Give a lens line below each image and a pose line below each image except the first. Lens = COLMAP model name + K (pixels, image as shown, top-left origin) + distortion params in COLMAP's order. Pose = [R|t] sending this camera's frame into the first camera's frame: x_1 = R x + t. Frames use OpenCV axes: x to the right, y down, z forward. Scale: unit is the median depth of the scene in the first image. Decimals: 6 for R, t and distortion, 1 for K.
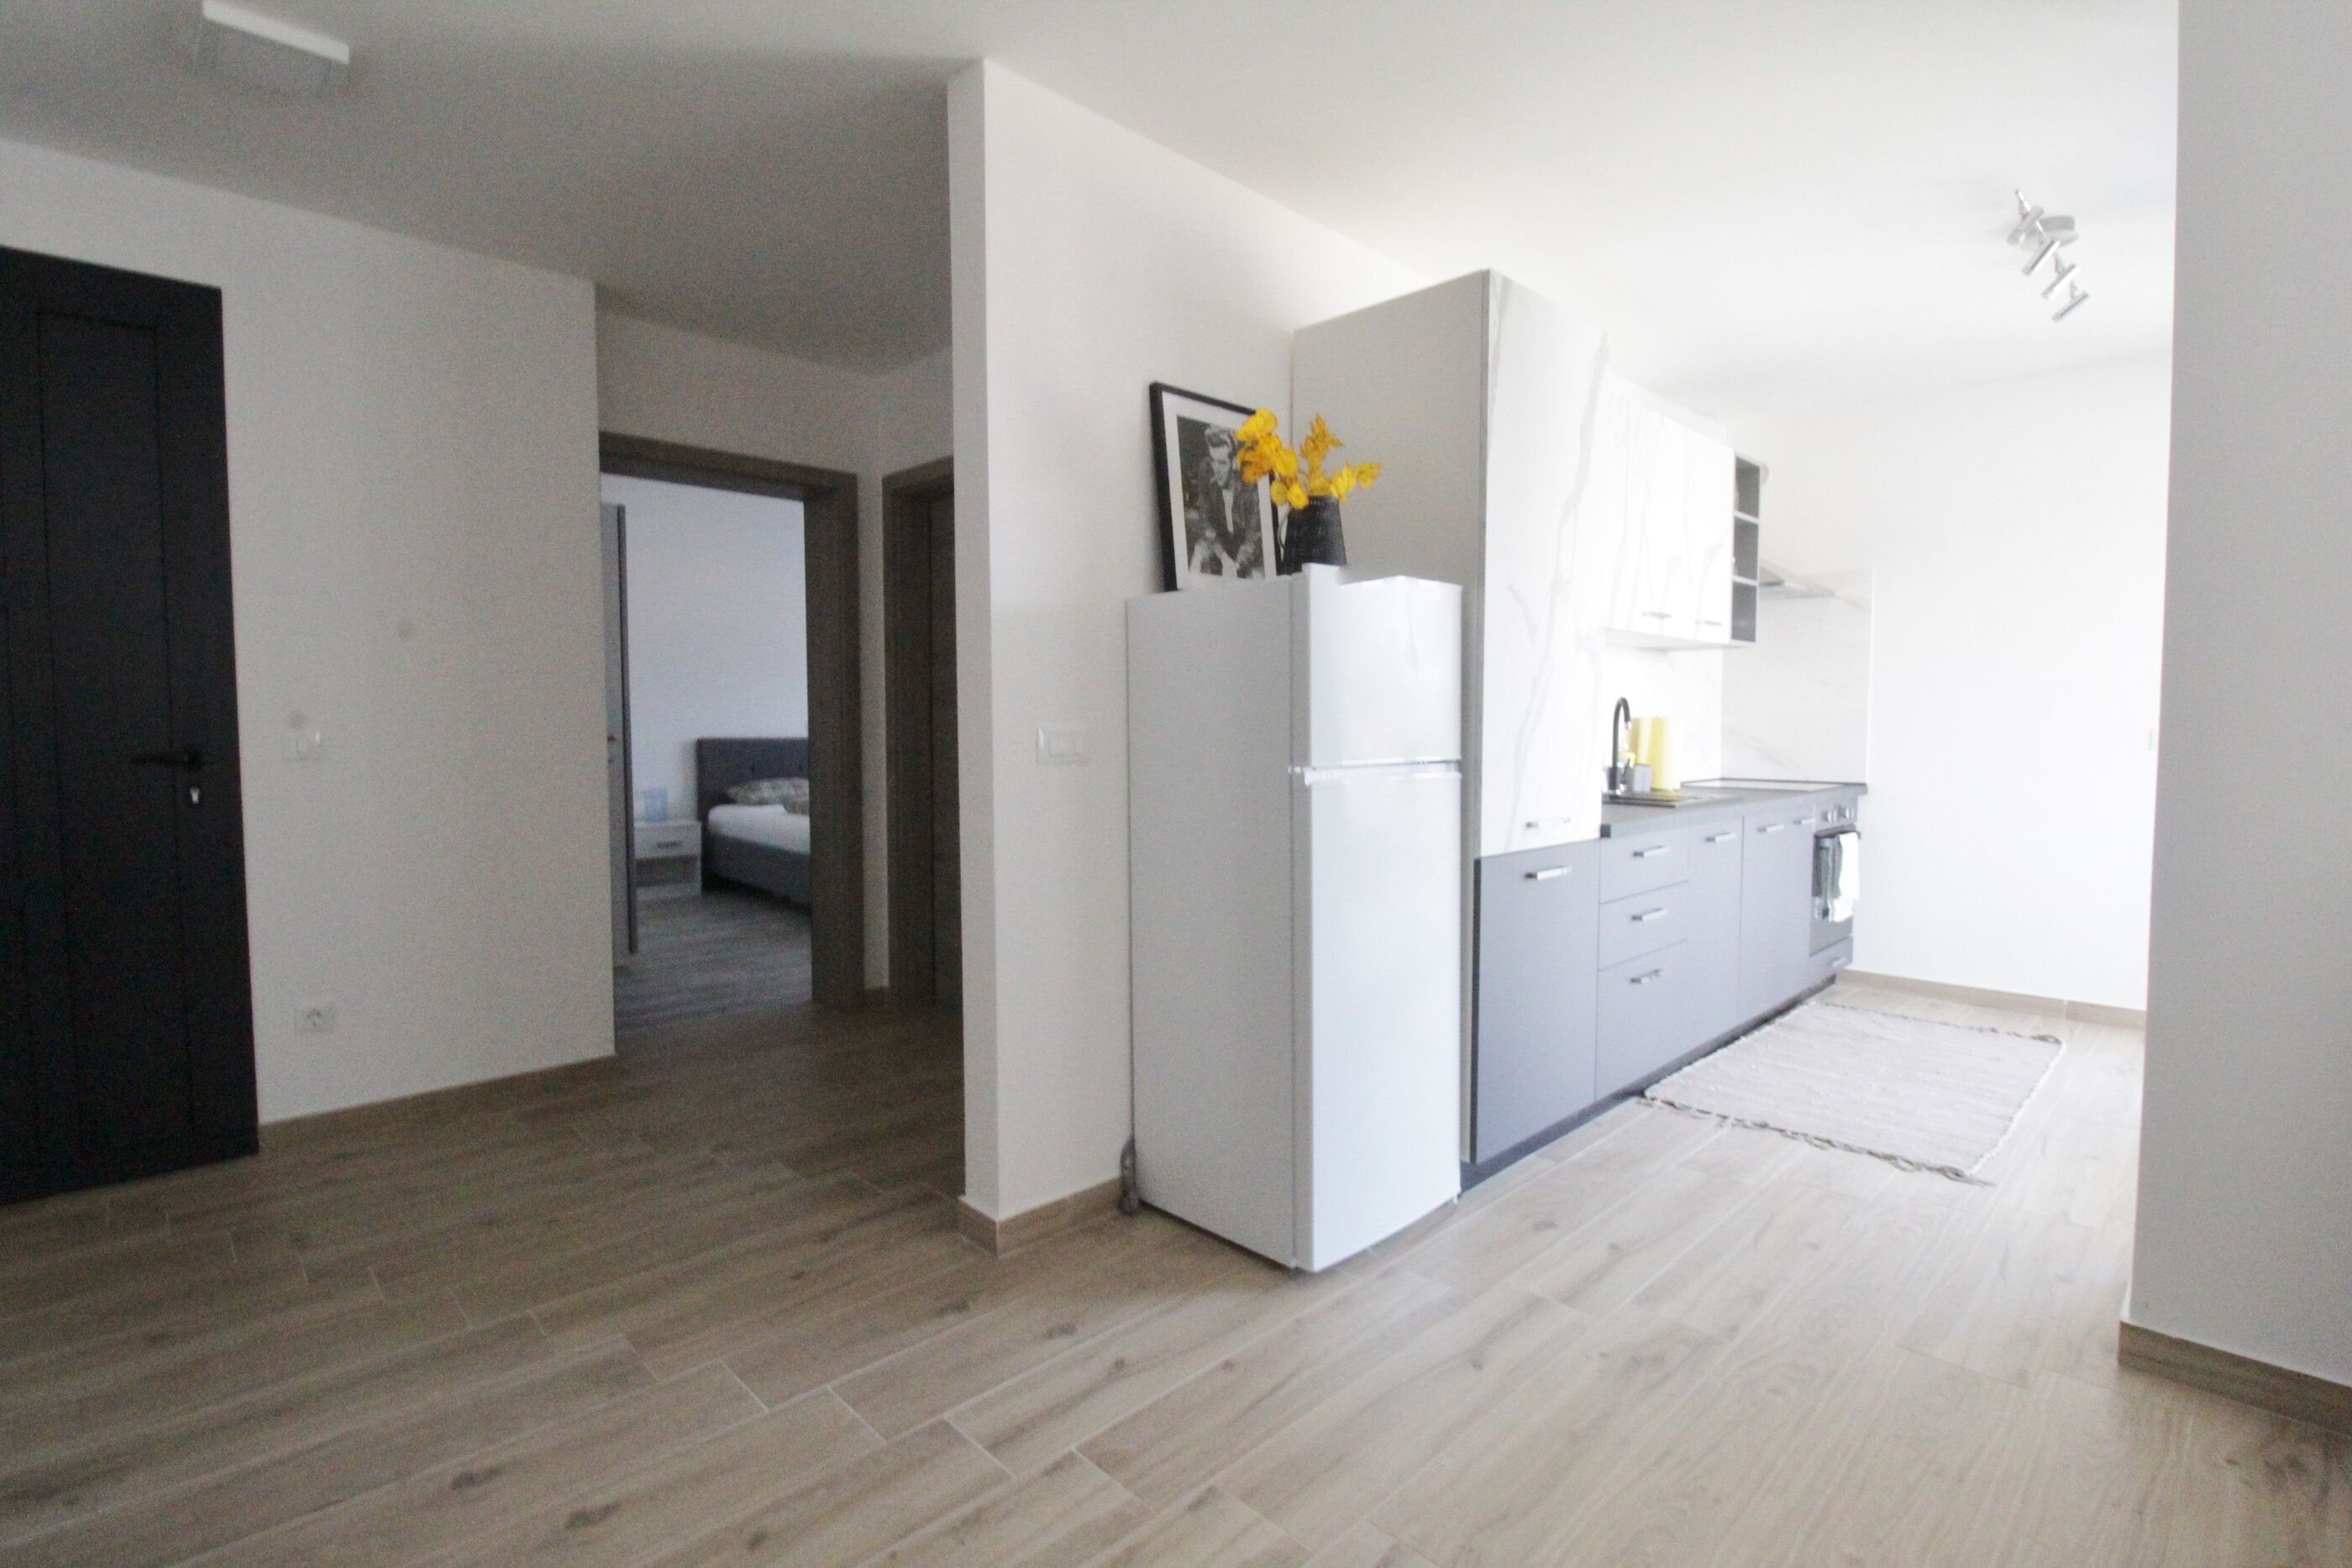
lens RADIAL K [[1095.4, 0, 1200.6], [0, 1095.4, 783.1], [0, 0, 1]] dist [-0.003697, -0.010748]
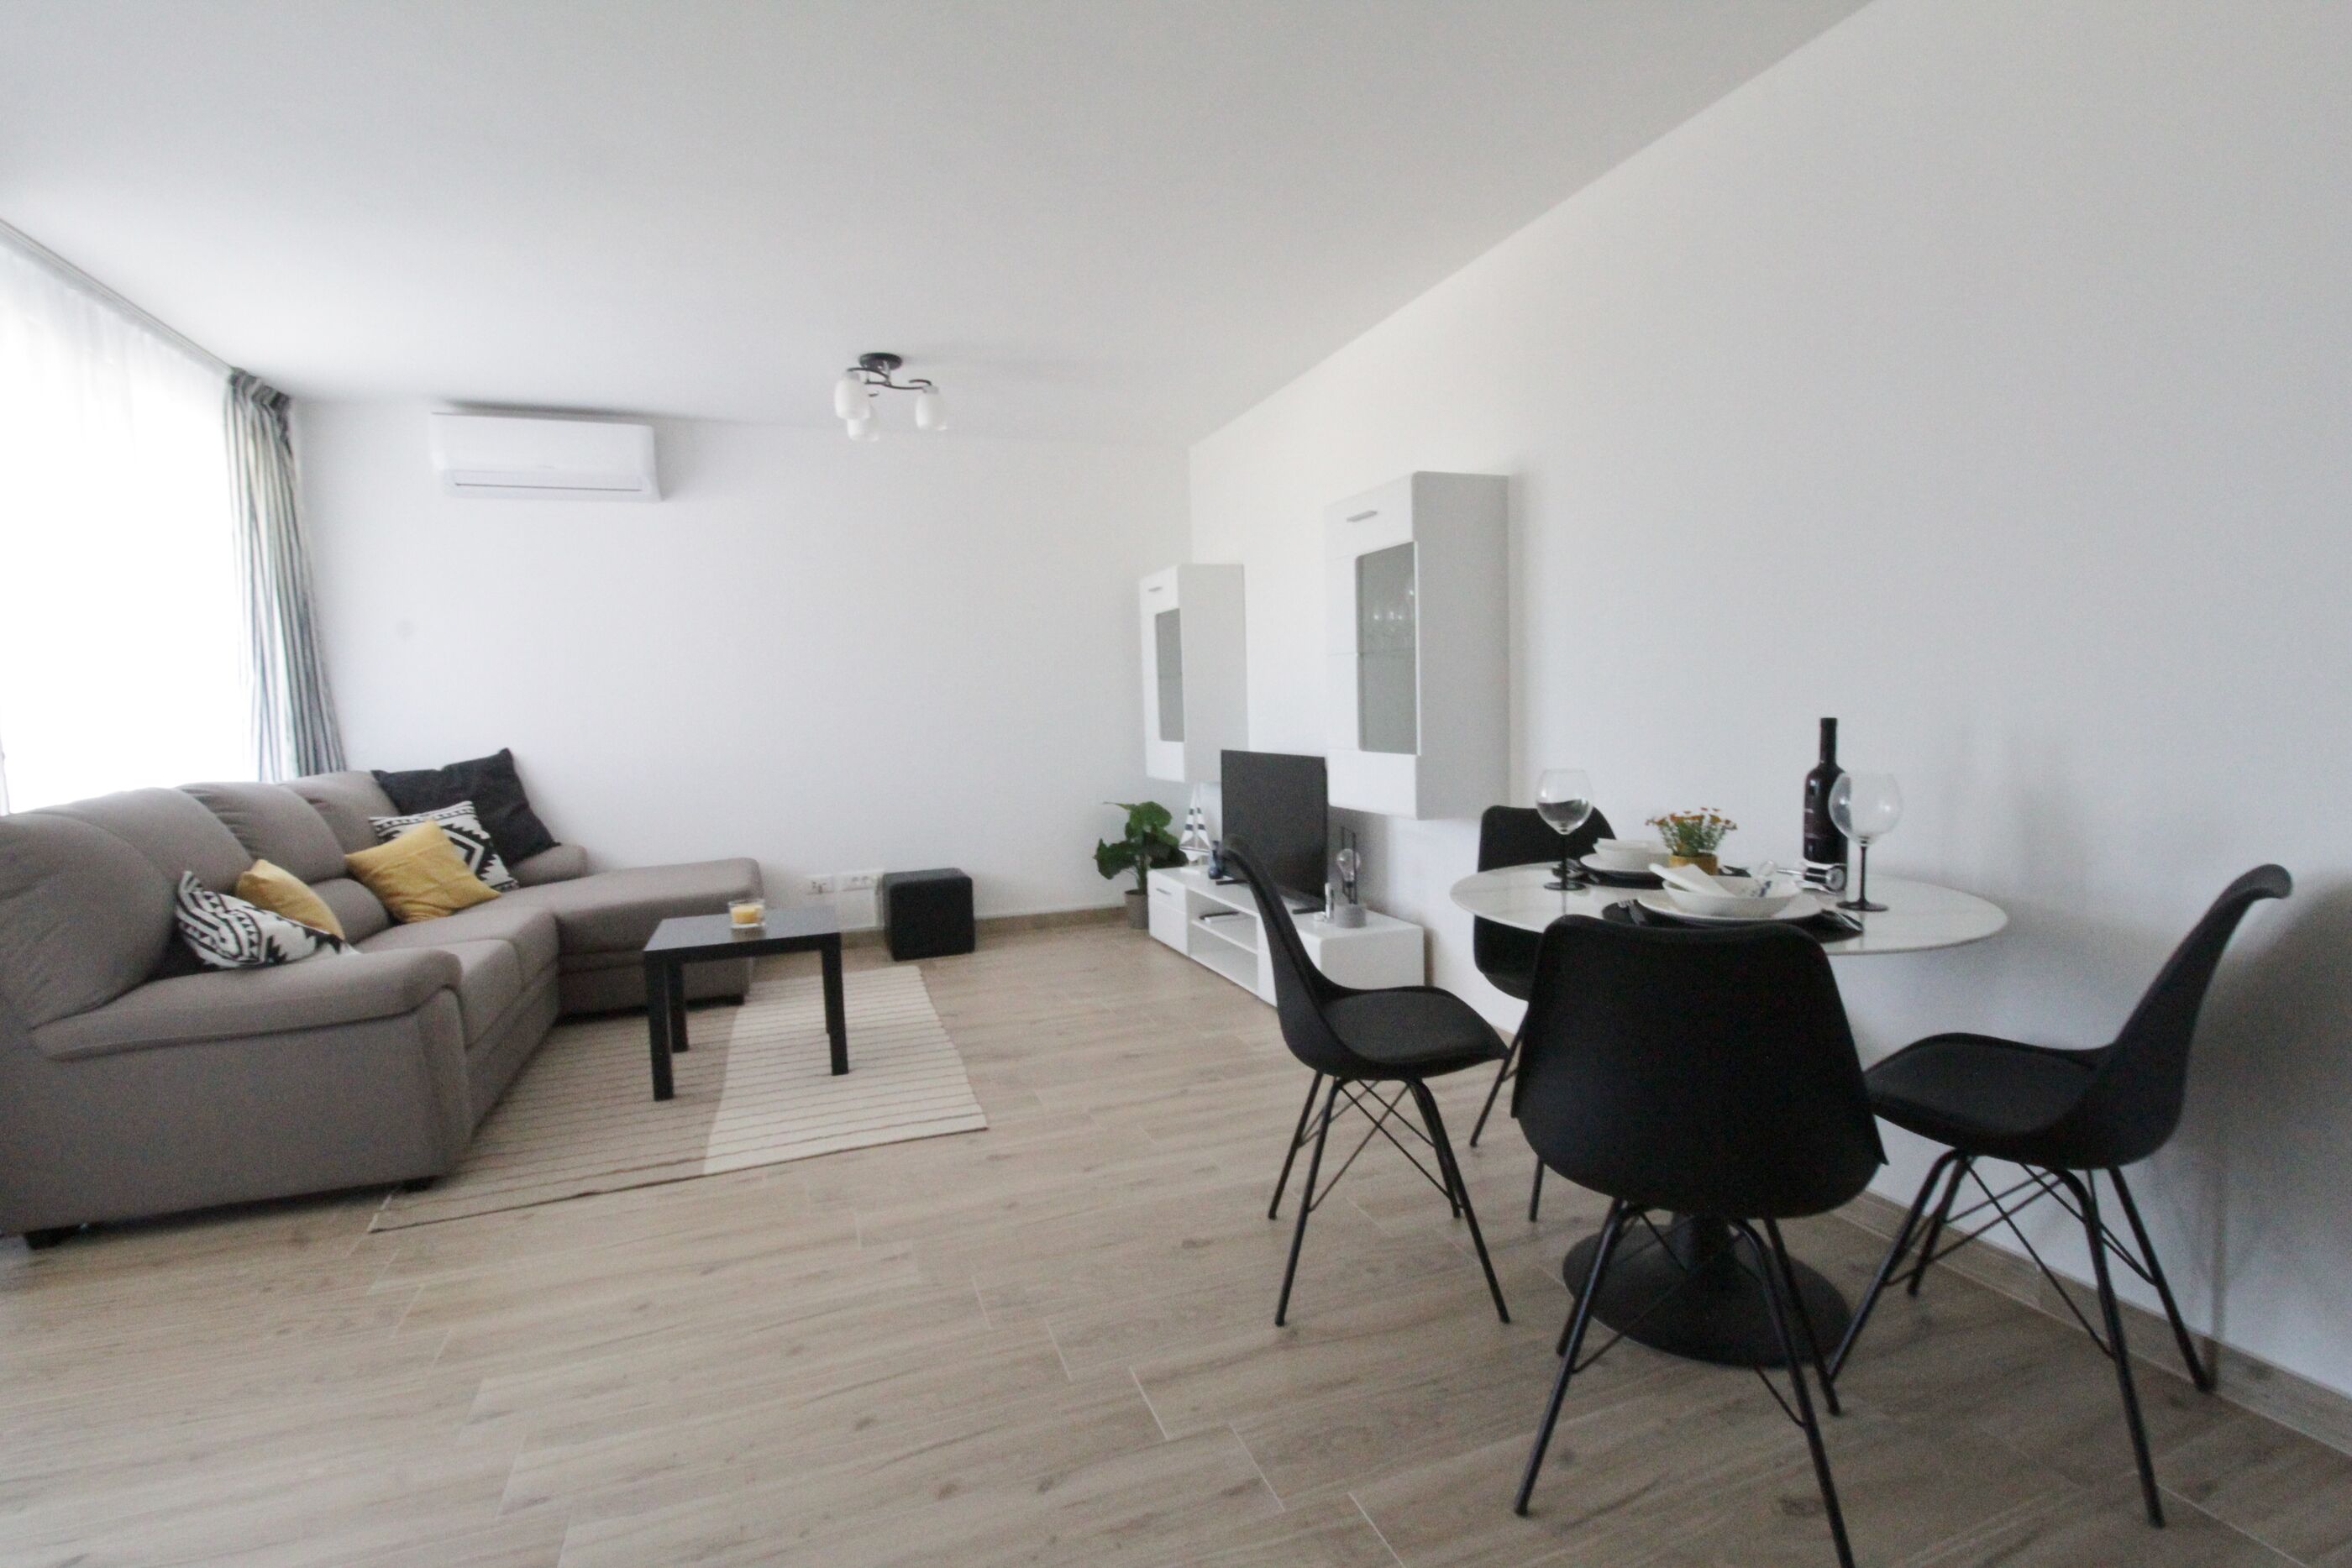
lens RADIAL K [[1095.4, 0, 1202.5], [0, 1095.4, 785.6], [0, 0, 1]] dist [-0.003697, -0.010748]
pose [[-0.915283, -0.003672, 0.402794, -0.601161], [0.052288, 0.990415, 0.127845, -0.055727], [-0.399403, 0.138076, -0.906318, 0.974985]]
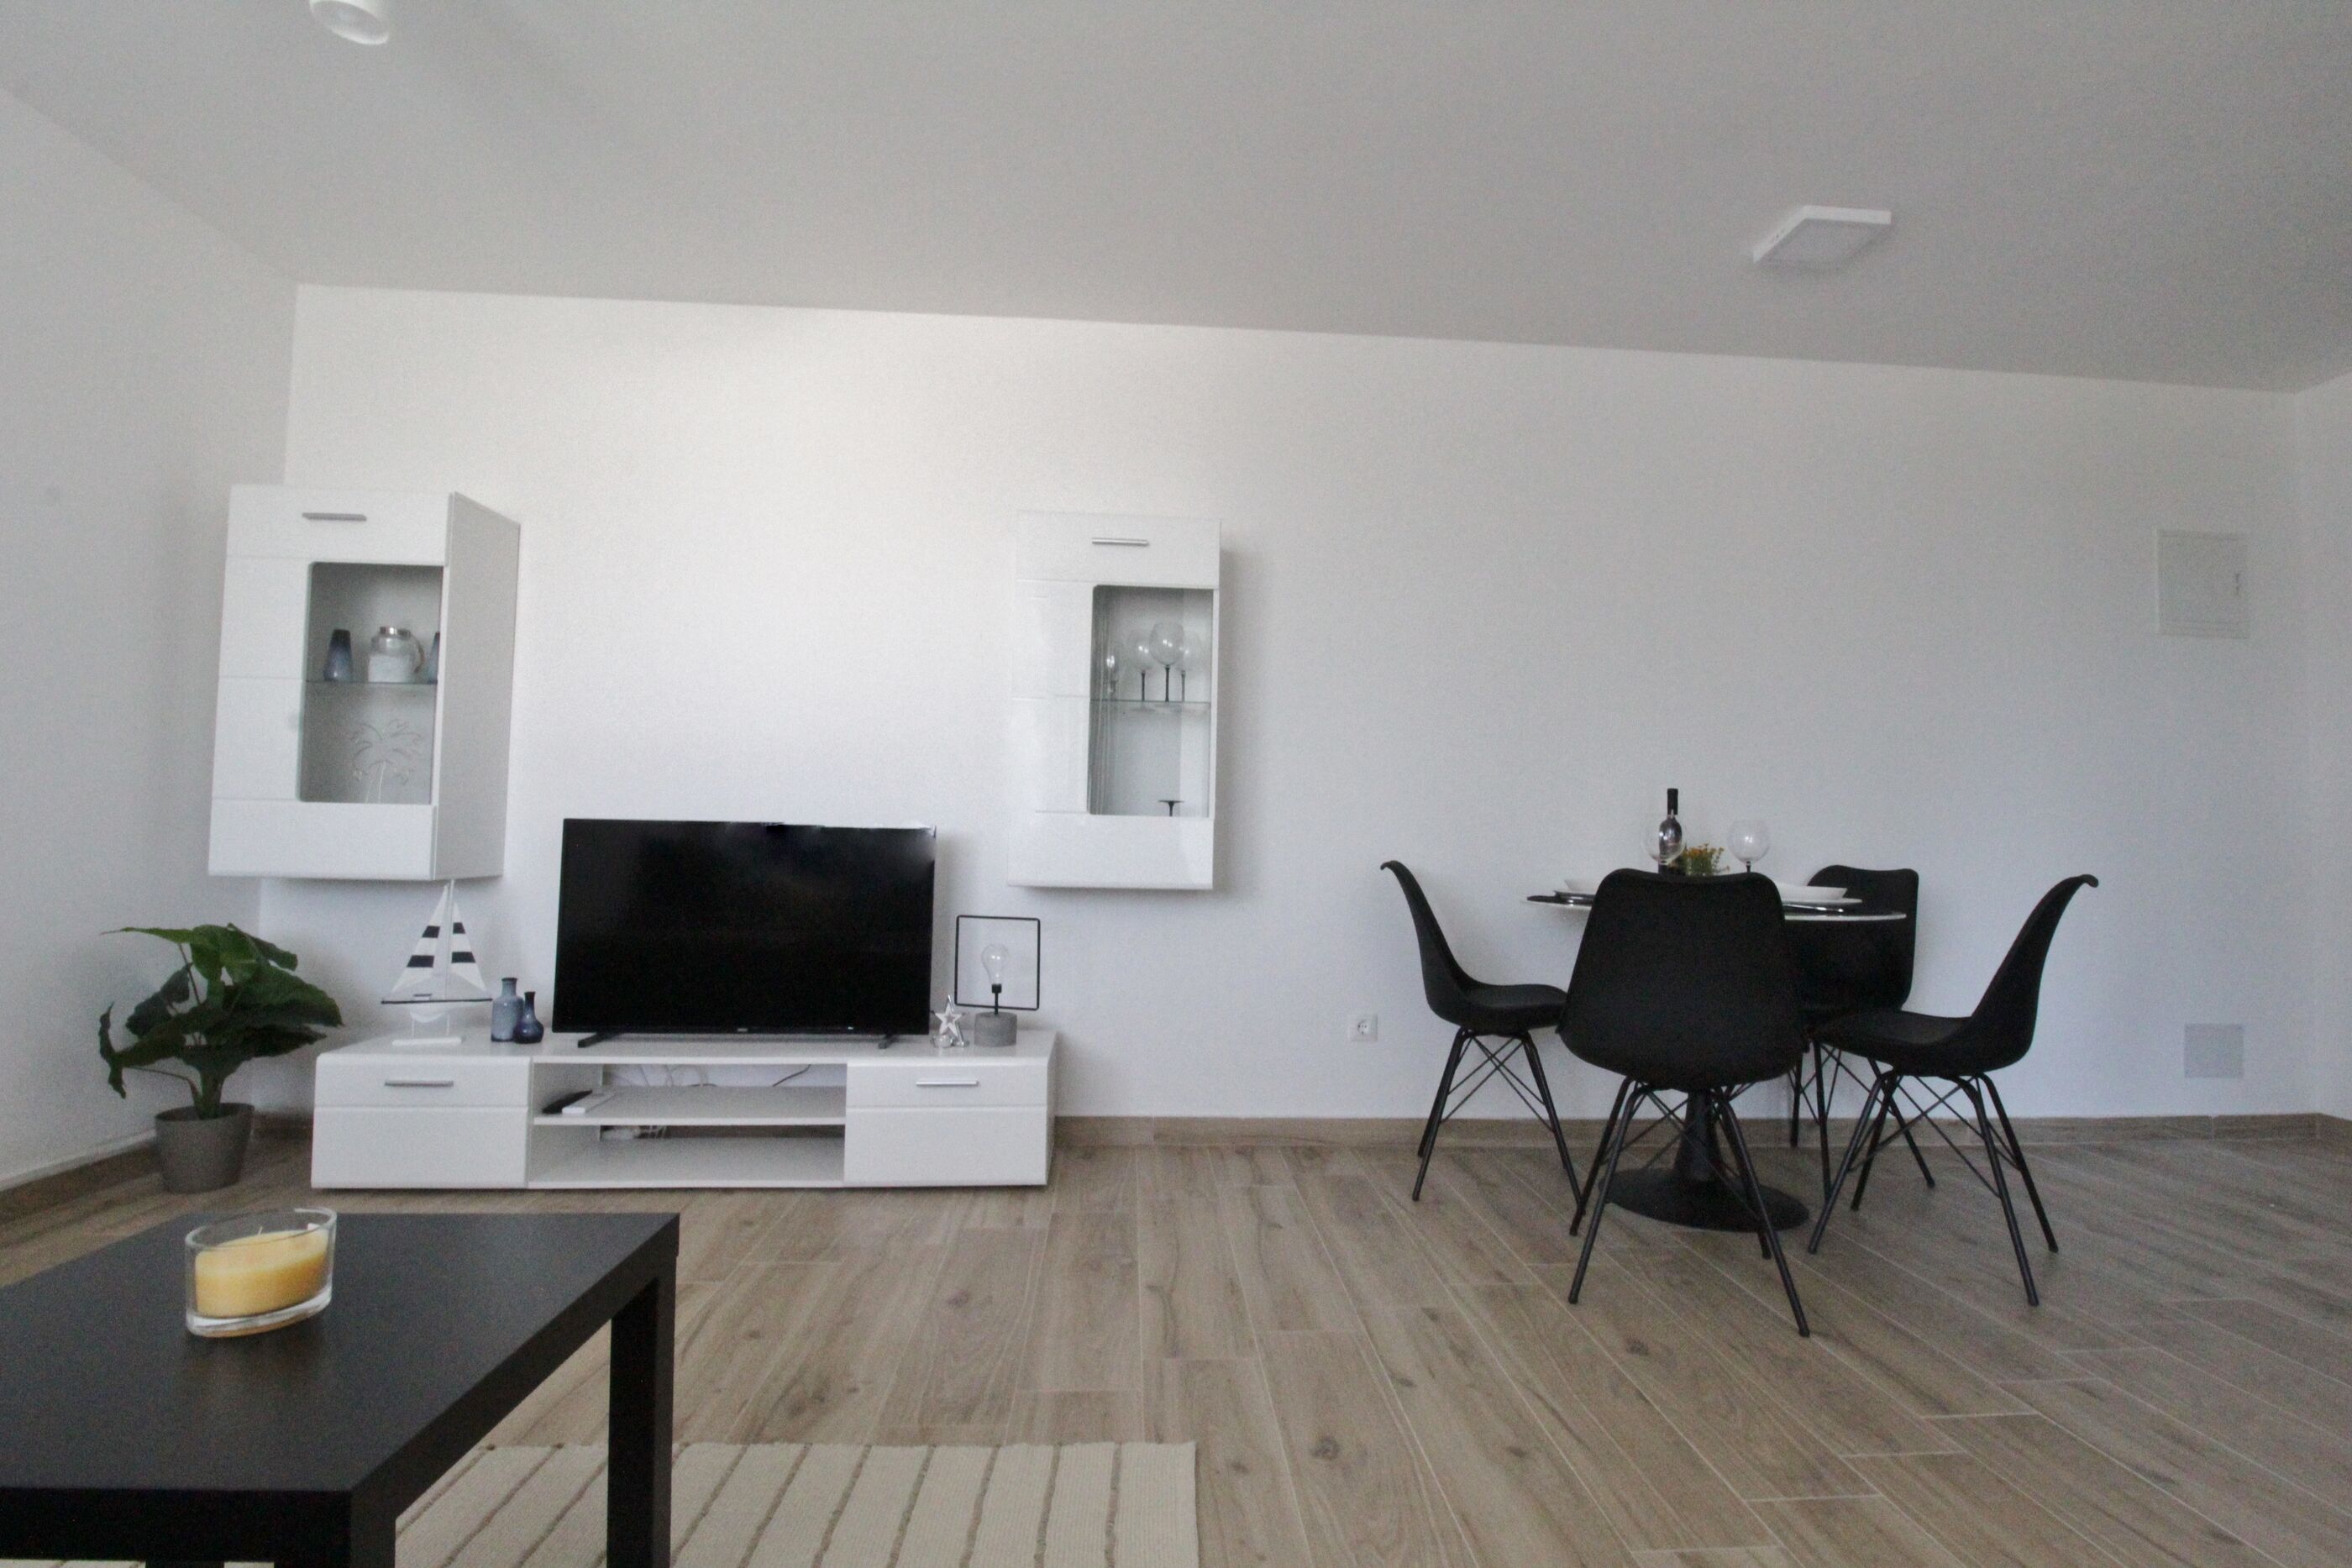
lens RADIAL K [[1095.4, 0, 1202.4], [0, 1095.4, 787.5], [0, 0, 1]] dist [-0.003697, -0.010748]
pose [[-0.650052, -0.045953, -0.758499, 0.569068], [-0.063241, 0.997979, -0.006262, 0.060766], [0.757254, 0.043898, -0.651644, 0.466439]]
